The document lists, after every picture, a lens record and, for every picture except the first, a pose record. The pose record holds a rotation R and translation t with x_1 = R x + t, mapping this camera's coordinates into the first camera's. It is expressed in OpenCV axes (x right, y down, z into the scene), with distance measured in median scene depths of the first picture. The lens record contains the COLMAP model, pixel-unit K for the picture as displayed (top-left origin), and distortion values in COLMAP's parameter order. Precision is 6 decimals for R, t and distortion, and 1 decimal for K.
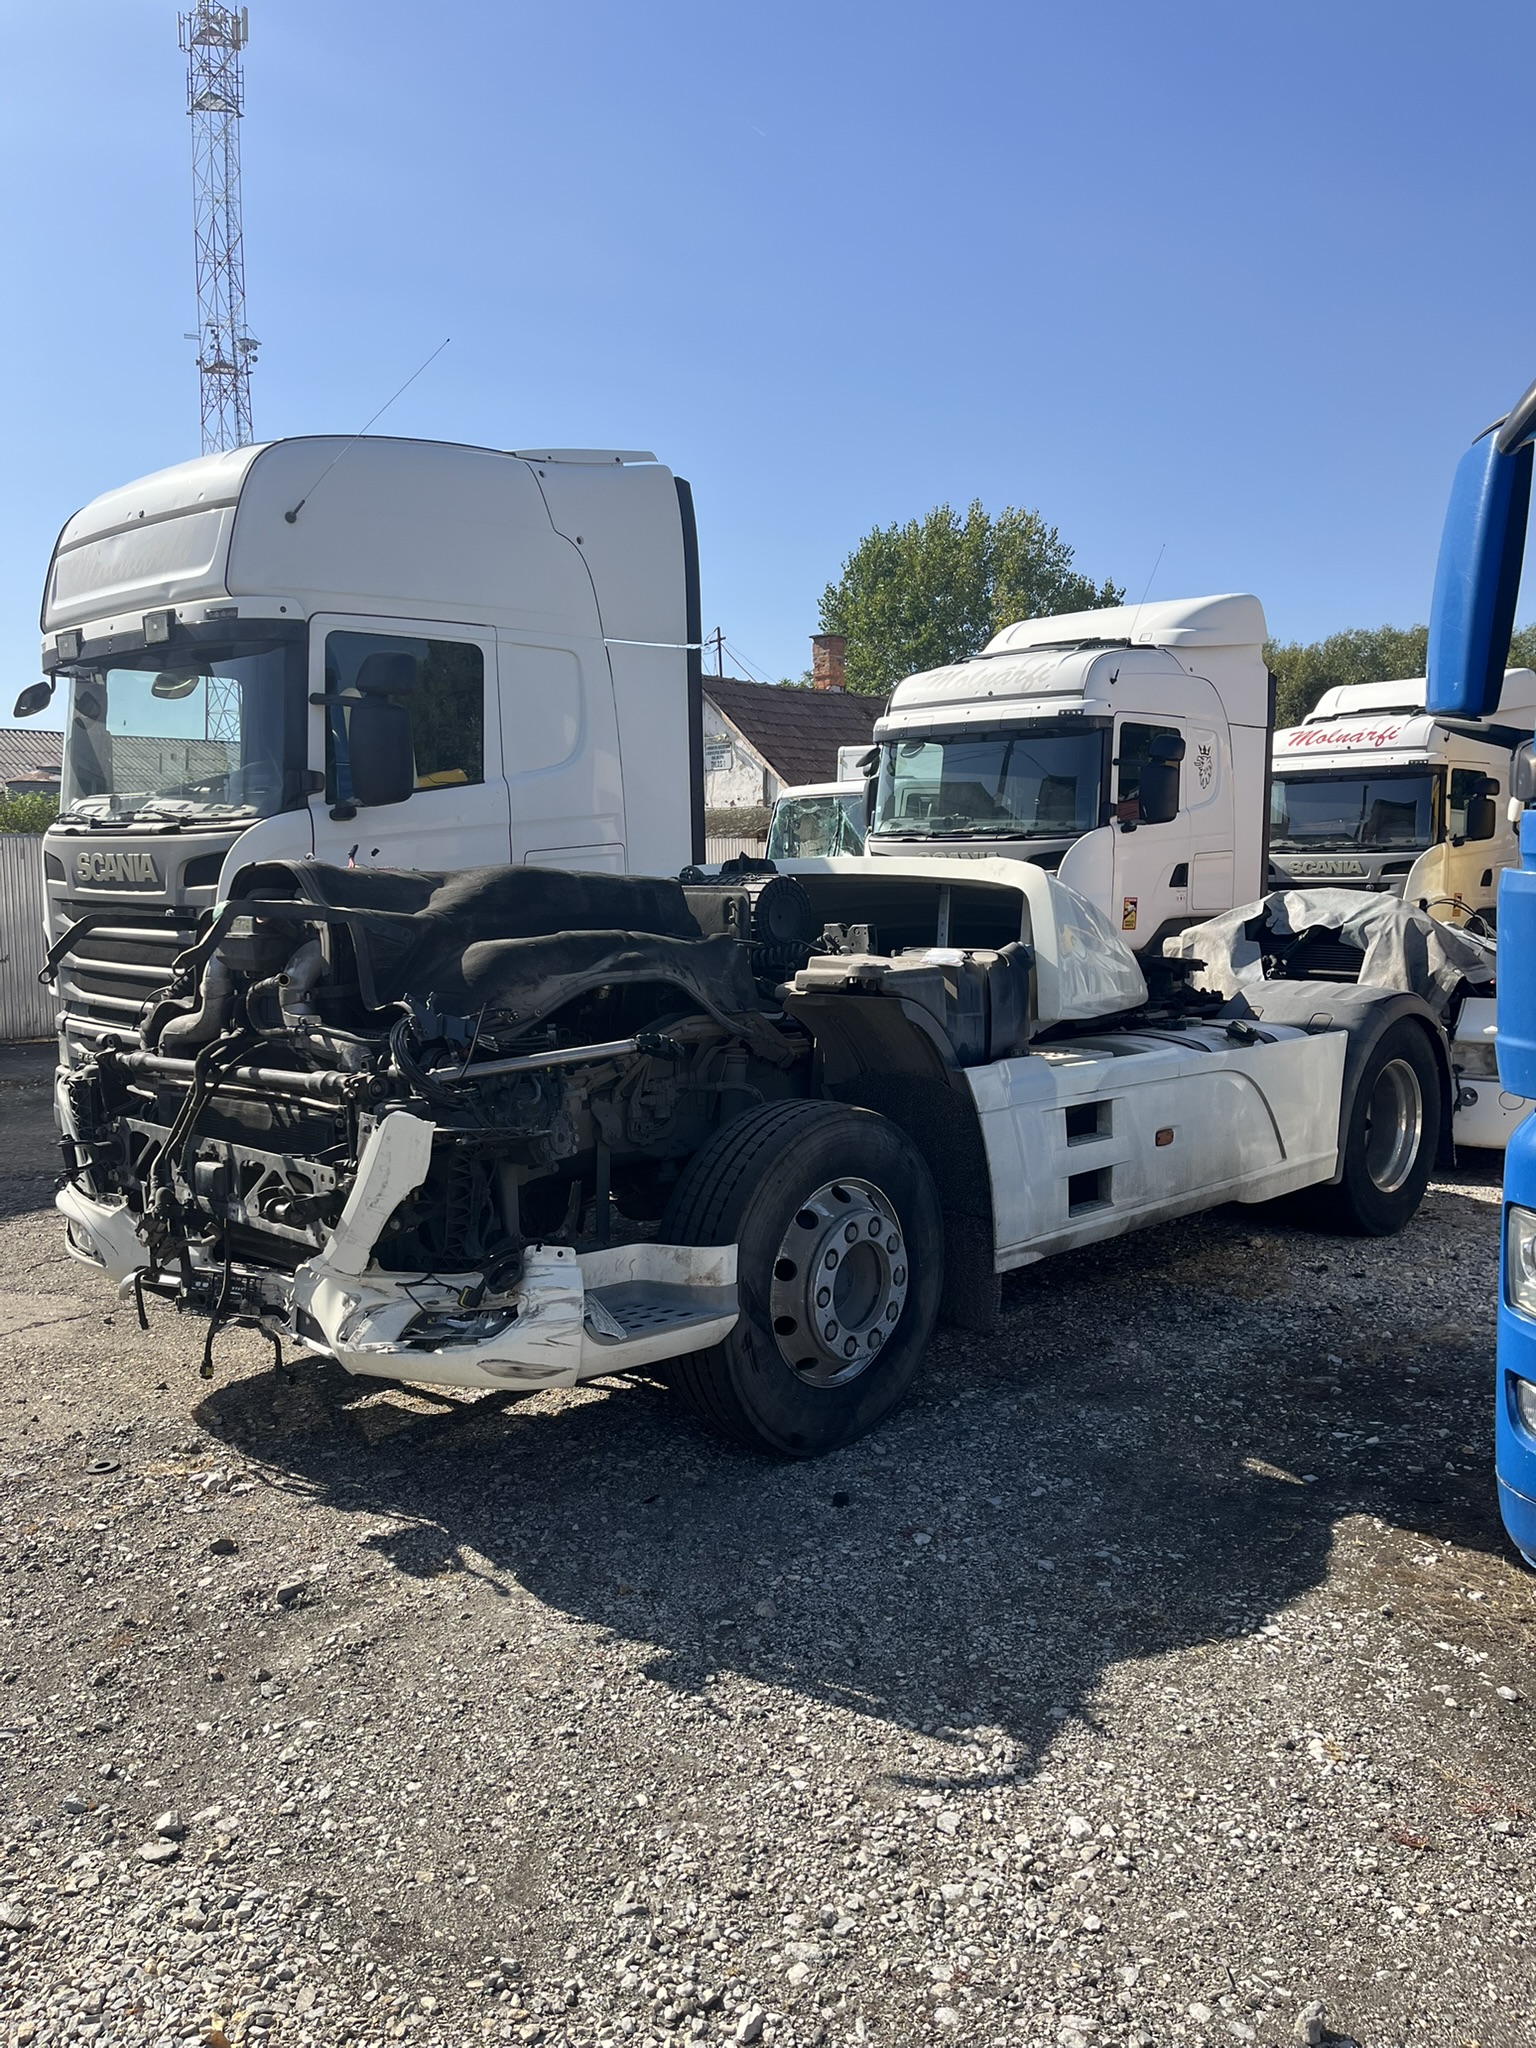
lens RADIAL K [[1549.2, 0, 761.0], [0, 1549.2, 1018.3], [0, 0, 1]] dist [0.038471, -0.012020]
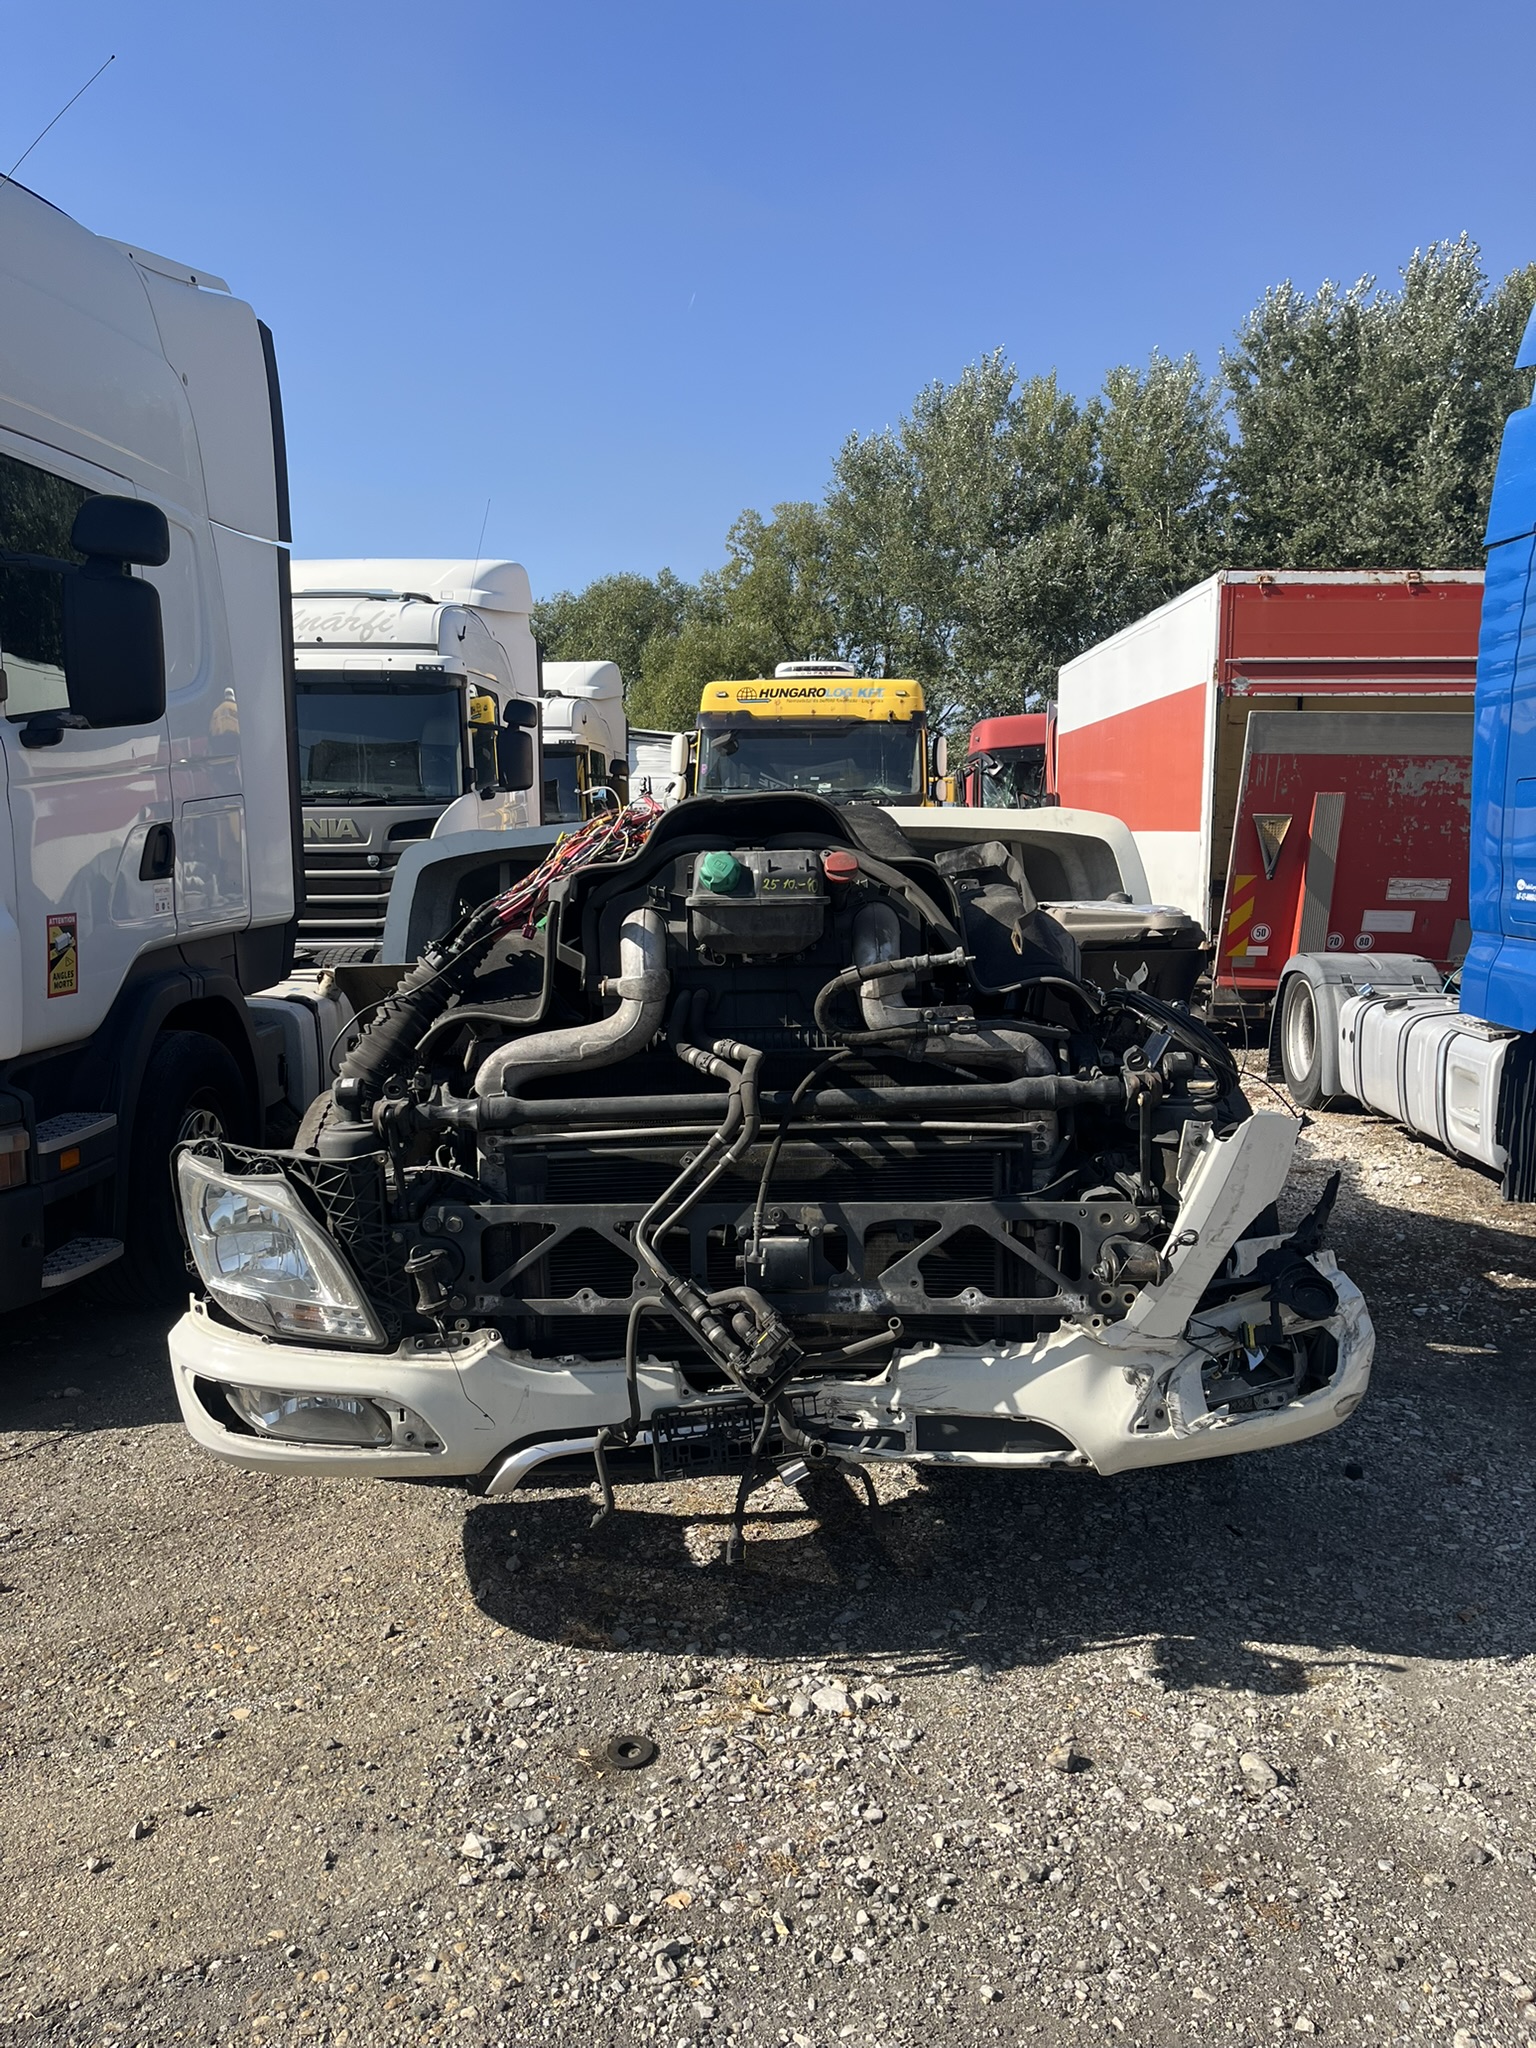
lens RADIAL K [[1549.2, 0, 763.0], [0, 1549.2, 1018.4], [0, 0, 1]] dist [0.038471, -0.012020]
pose [[0.735788, -0.077419, 0.672772, -0.819832], [0.069883, 0.996820, 0.038280, -0.029112], [-0.673597, 0.018849, 0.738859, 0.518648]]
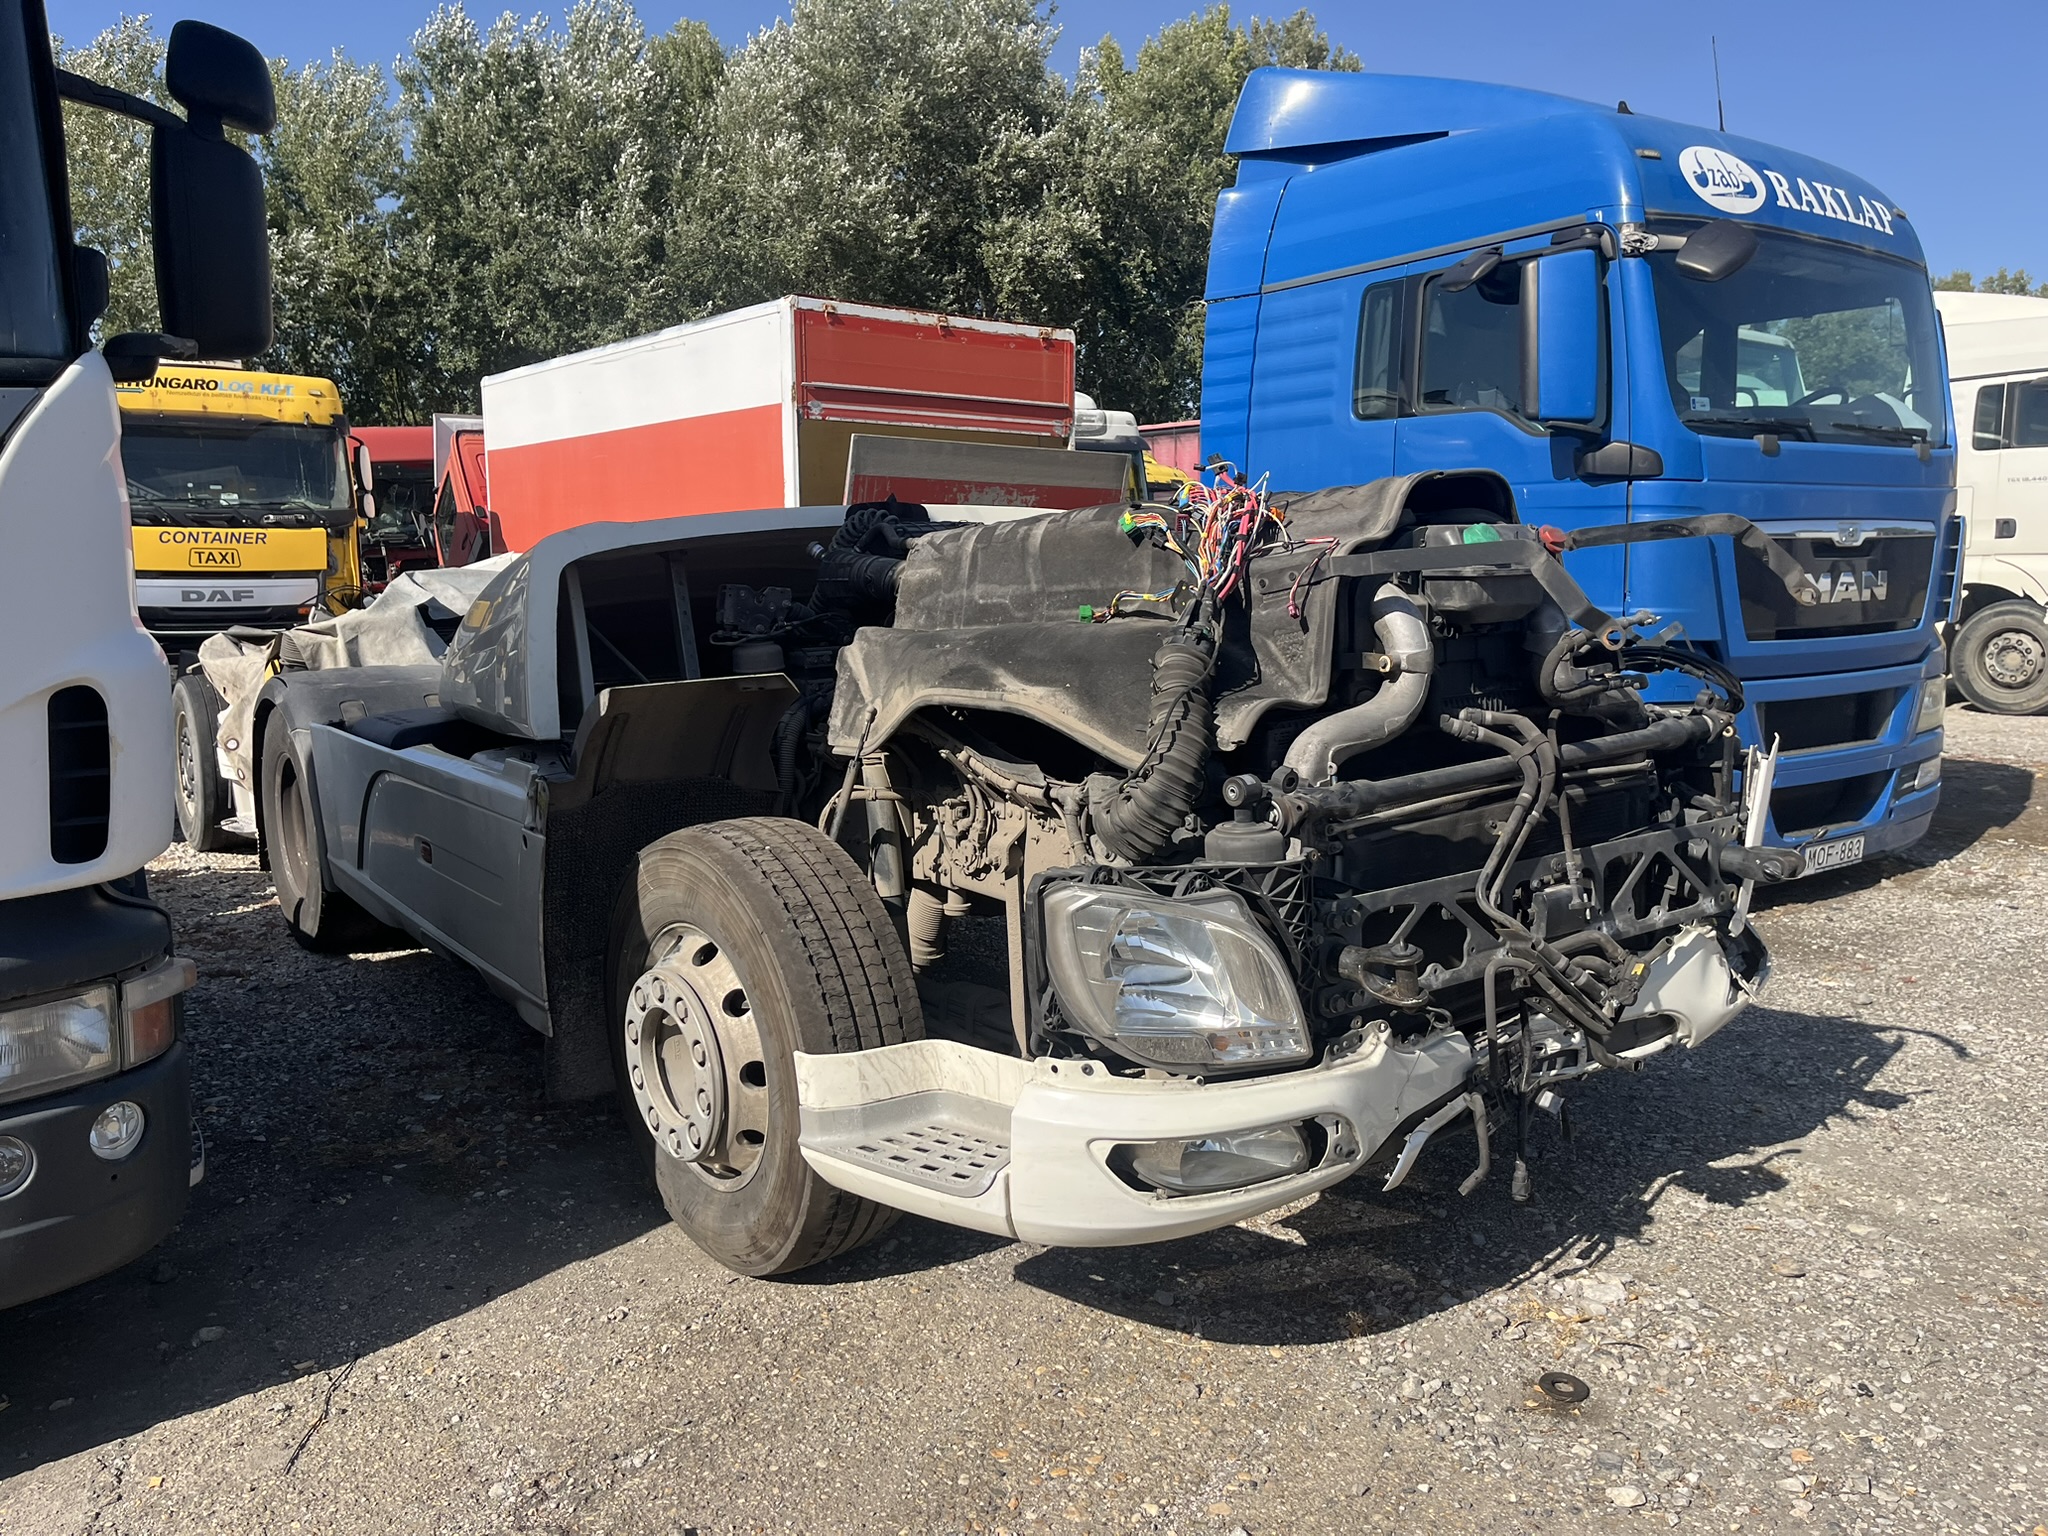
lens RADIAL K [[1549.2, 0, 1029.5], [0, 1549.2, 780.2], [0, 0, 1]] dist [0.038471, -0.012020]
pose [[0.140245, -0.133488, 0.981077, -1.115756], [0.108653, 0.986961, 0.118757, -0.070169], [-0.984137, 0.089942, 0.152920, 1.153370]]
